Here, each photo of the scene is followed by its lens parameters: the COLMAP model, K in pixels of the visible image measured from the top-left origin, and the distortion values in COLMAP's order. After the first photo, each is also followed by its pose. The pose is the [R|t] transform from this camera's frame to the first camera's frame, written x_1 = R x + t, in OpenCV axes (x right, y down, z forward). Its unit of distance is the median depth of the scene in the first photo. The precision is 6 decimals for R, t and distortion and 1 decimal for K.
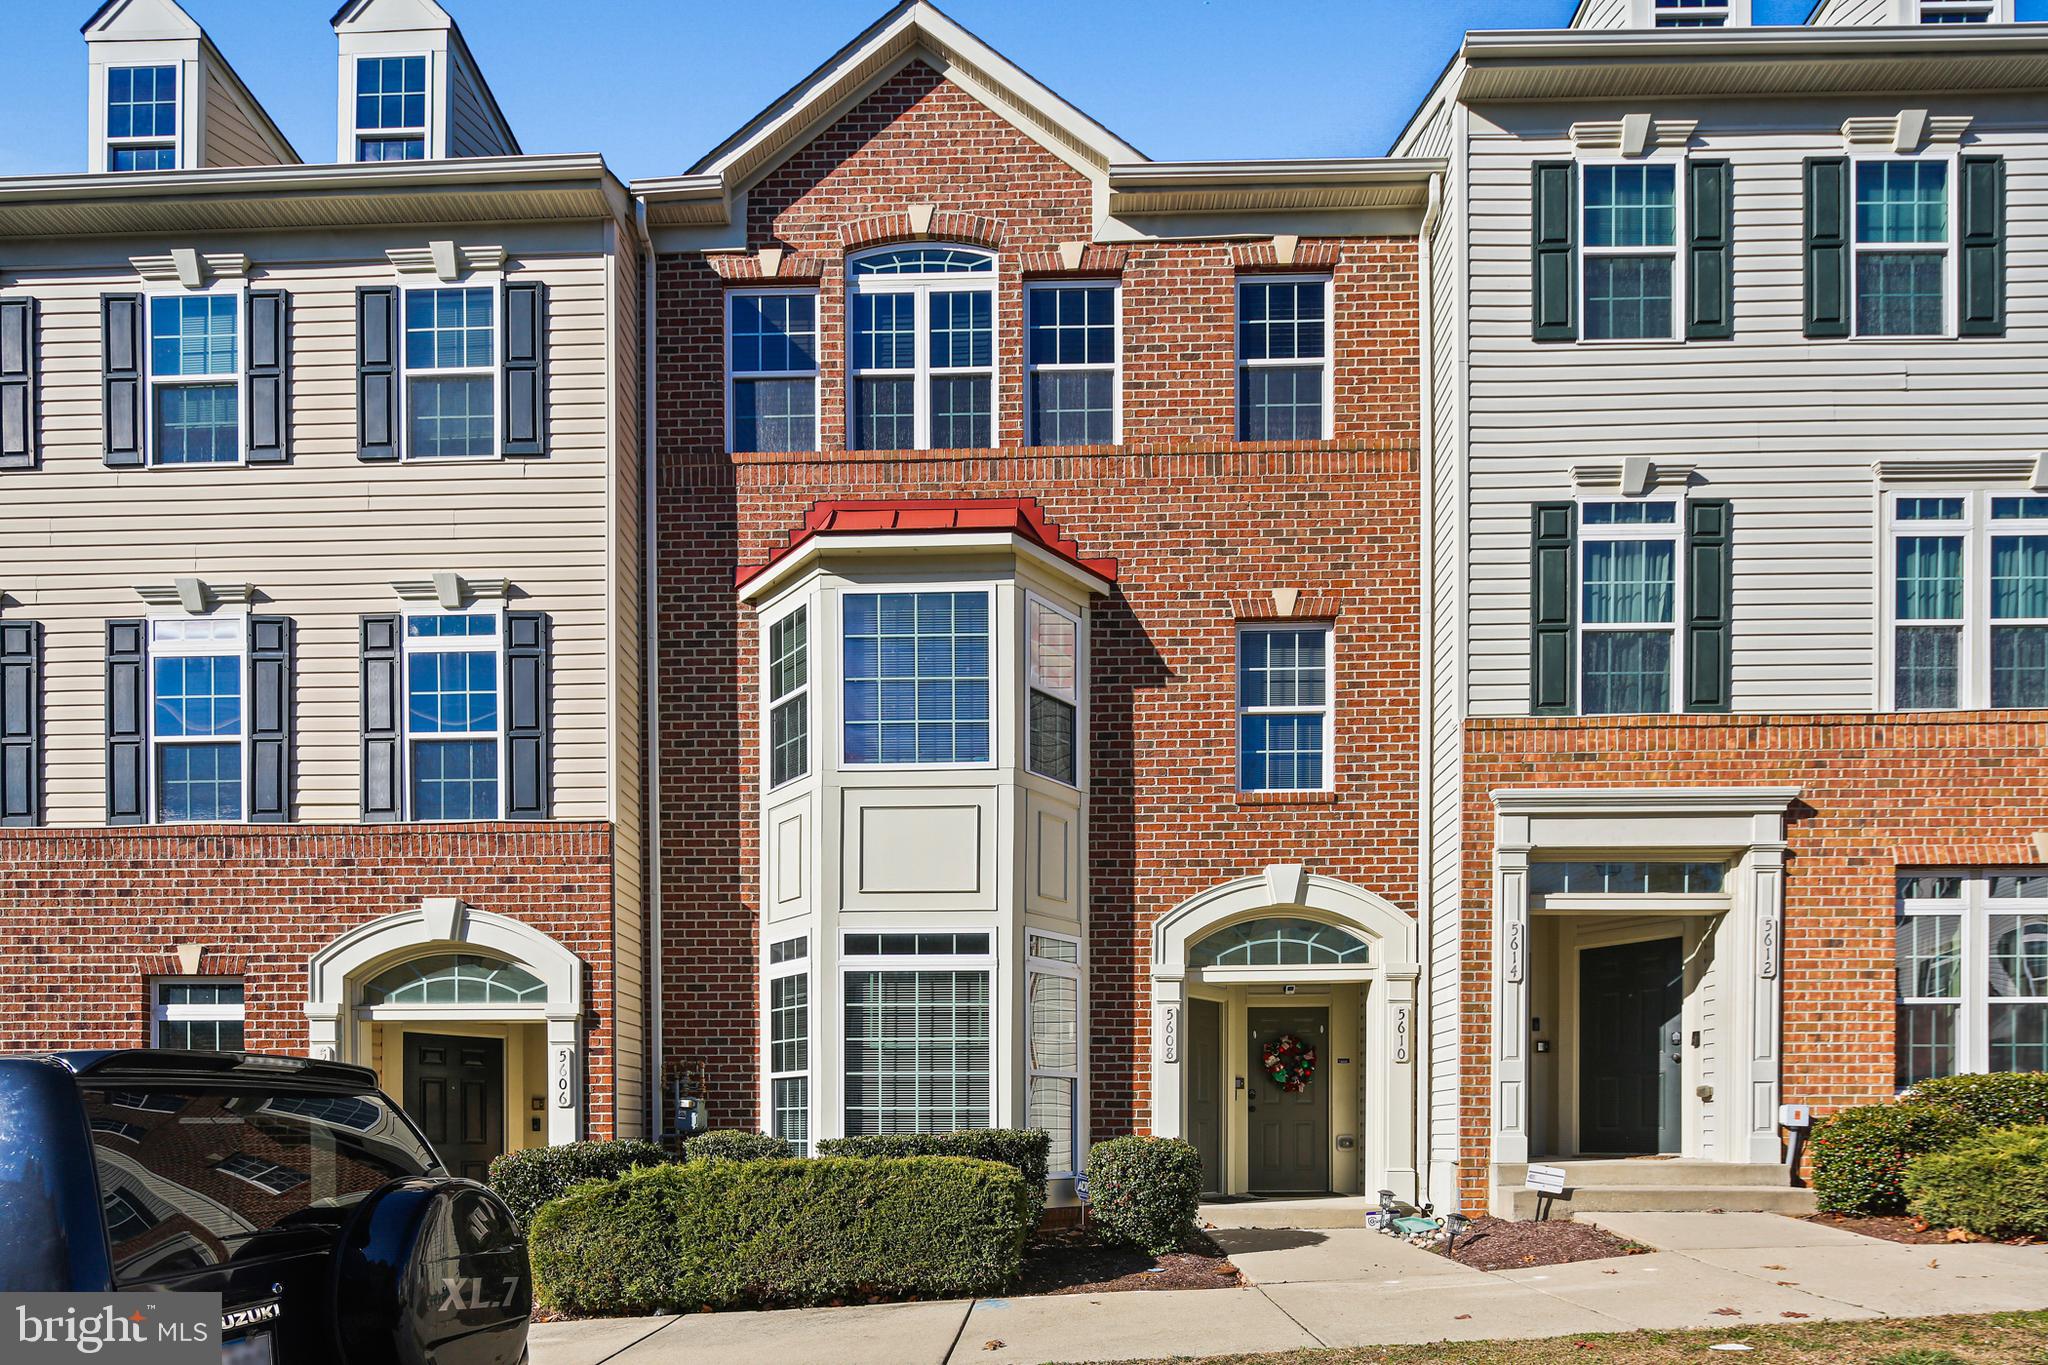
lens RADIAL K [[1014.1, 0, 1010.9], [0, 1014.1, 792.8], [0, 0, 1]] dist [0.001831, -0.004485]
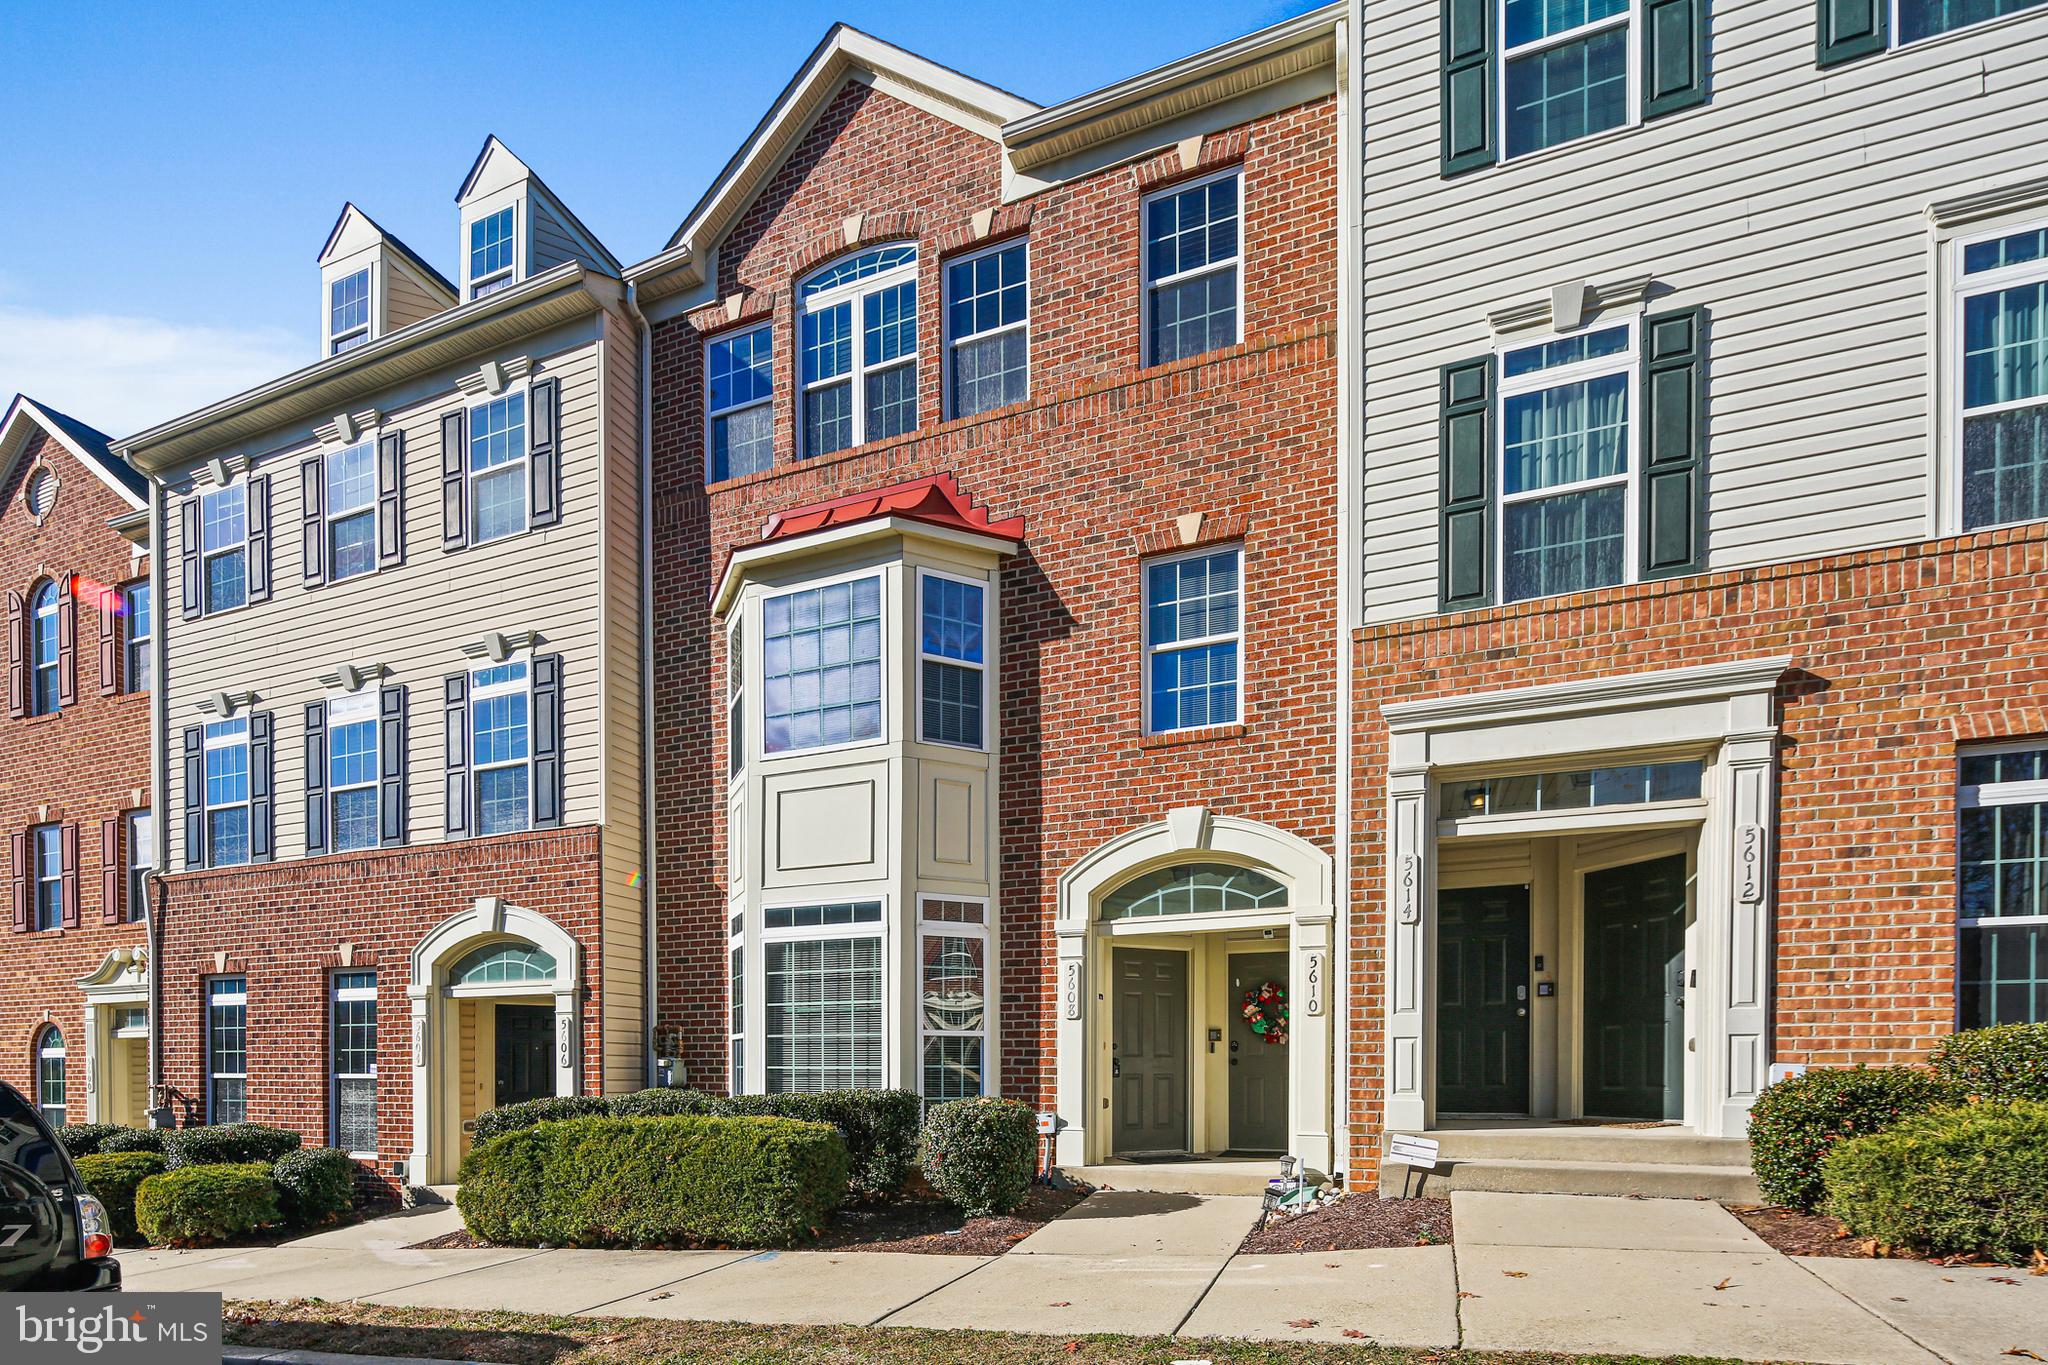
lens RADIAL K [[987.2, 0, 930.7], [0, 987.2, 733.7], [0, 0, 1]] dist [0.002267, -0.004005]
pose [[0.932943, -0.116921, -0.340508, 0.361834], [0.116084, 0.992975, -0.022907, -0.004736], [0.340795, -0.018157, 0.939962, 0.048118]]
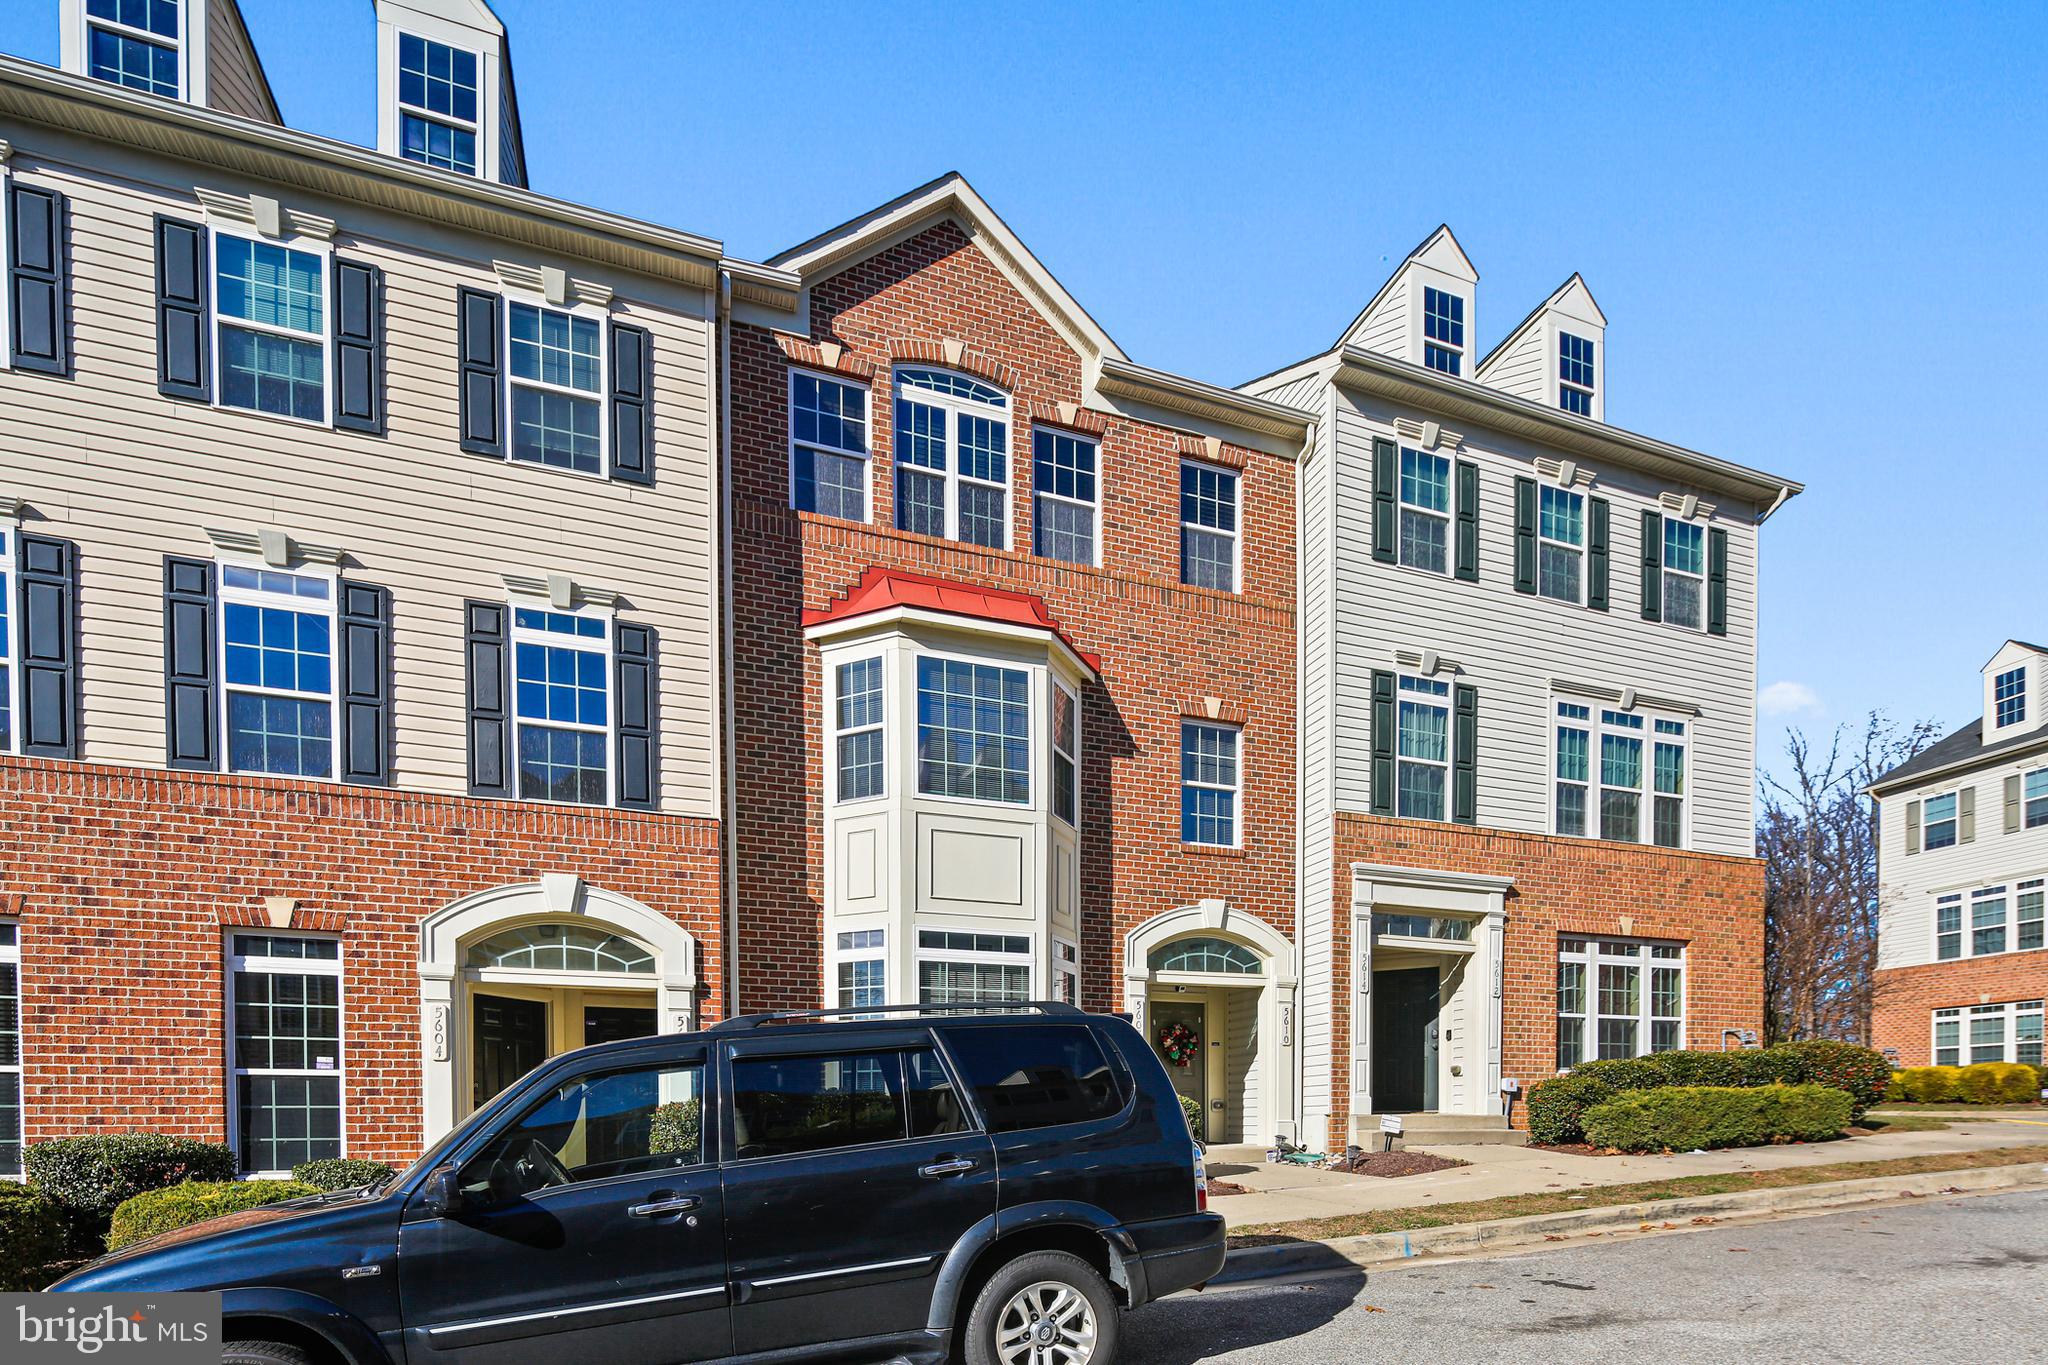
lens RADIAL K [[988.6, 0, 1023.3], [0, 988.6, 704.1], [0, 0, 1]] dist [0.004777, -0.005315]
pose [[0.932601, 0.141034, 0.332212, -0.457331], [-0.114901, 0.988616, -0.097142, -0.032494], [-0.342130, 0.052424, 0.938189, -0.202944]]
